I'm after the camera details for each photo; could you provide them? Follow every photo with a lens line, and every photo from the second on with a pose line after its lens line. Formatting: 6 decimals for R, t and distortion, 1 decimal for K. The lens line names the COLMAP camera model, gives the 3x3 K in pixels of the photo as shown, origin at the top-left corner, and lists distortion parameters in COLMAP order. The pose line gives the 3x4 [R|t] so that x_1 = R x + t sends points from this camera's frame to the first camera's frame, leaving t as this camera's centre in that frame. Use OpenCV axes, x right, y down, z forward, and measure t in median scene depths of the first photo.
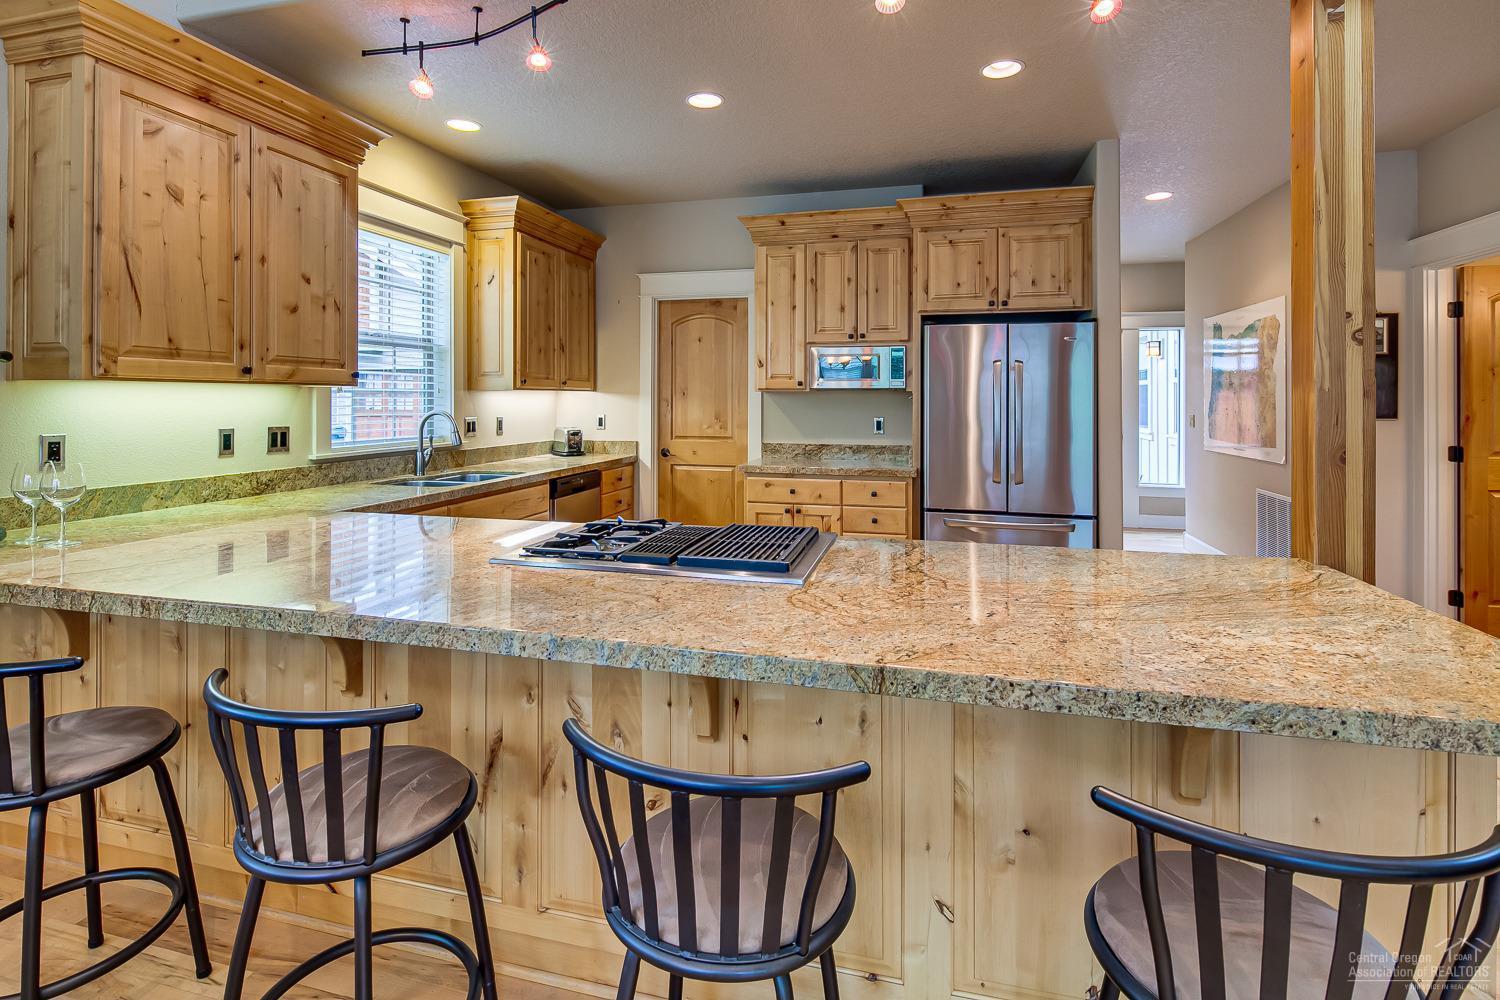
lens RADIAL K [[724.0, 0, 743.3], [0, 724.0, 395.5], [0, 0, 1]] dist [-0.000820, -0.000331]
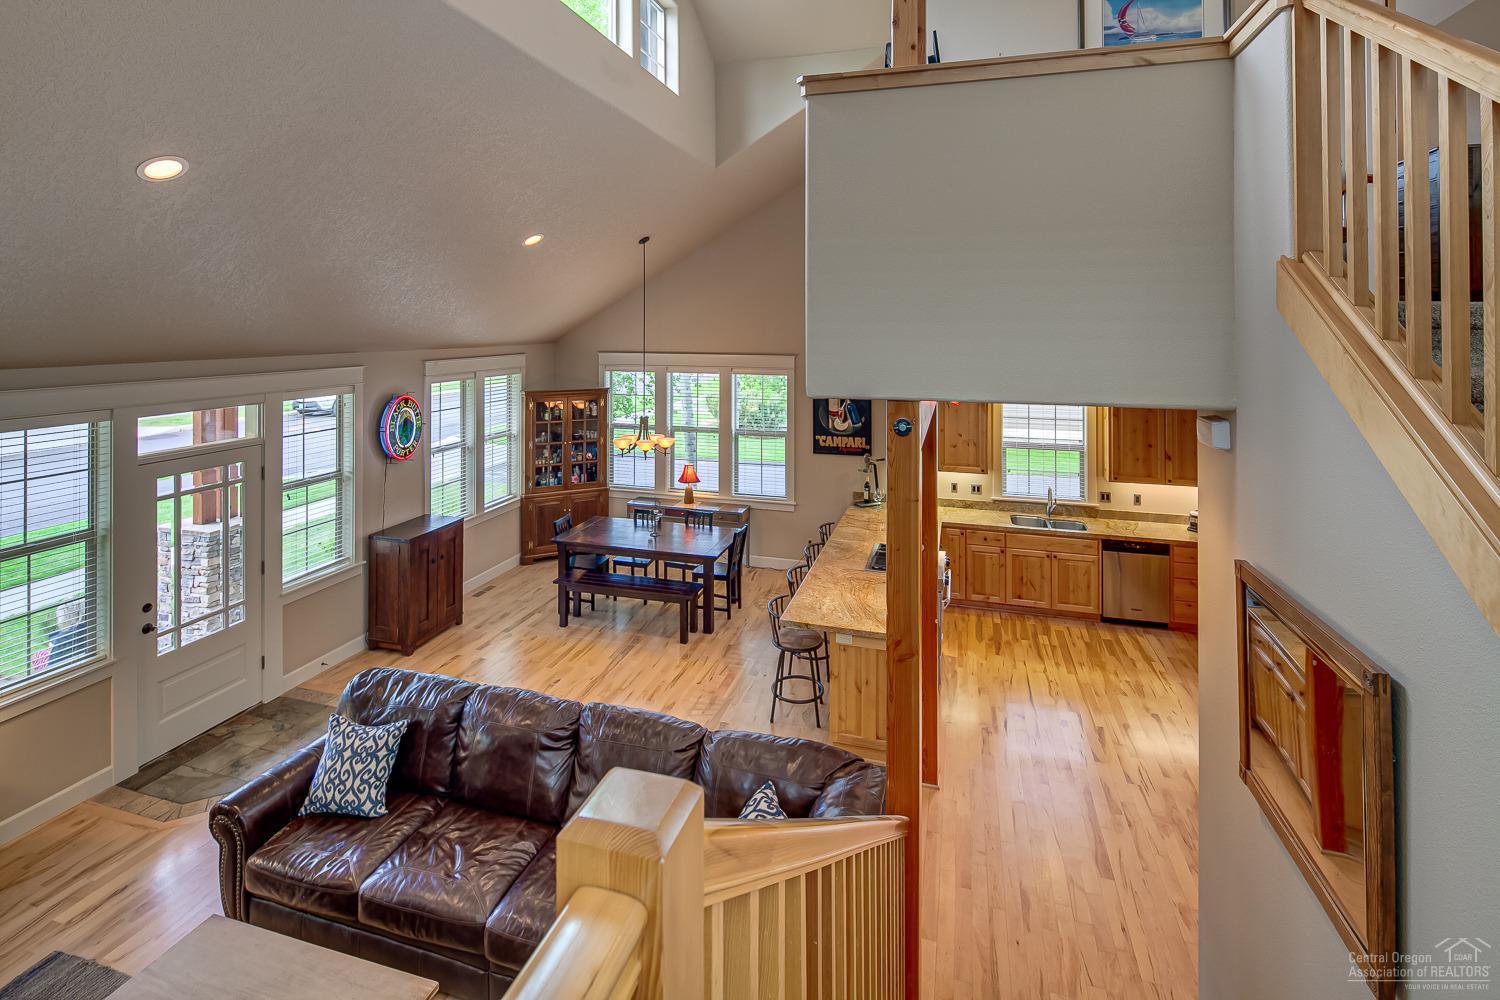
lens RADIAL K [[721.6, 0, 742.5], [0, 721.6, 318.8], [0, 0, 1]] dist [0.000133, -0.000373]
pose [[-0.036927, -0.009694, -0.999271, 1.451797], [0.002800, 0.999948, -0.009804, -0.384369], [0.999314, -0.003160, -0.036898, 0.177847]]
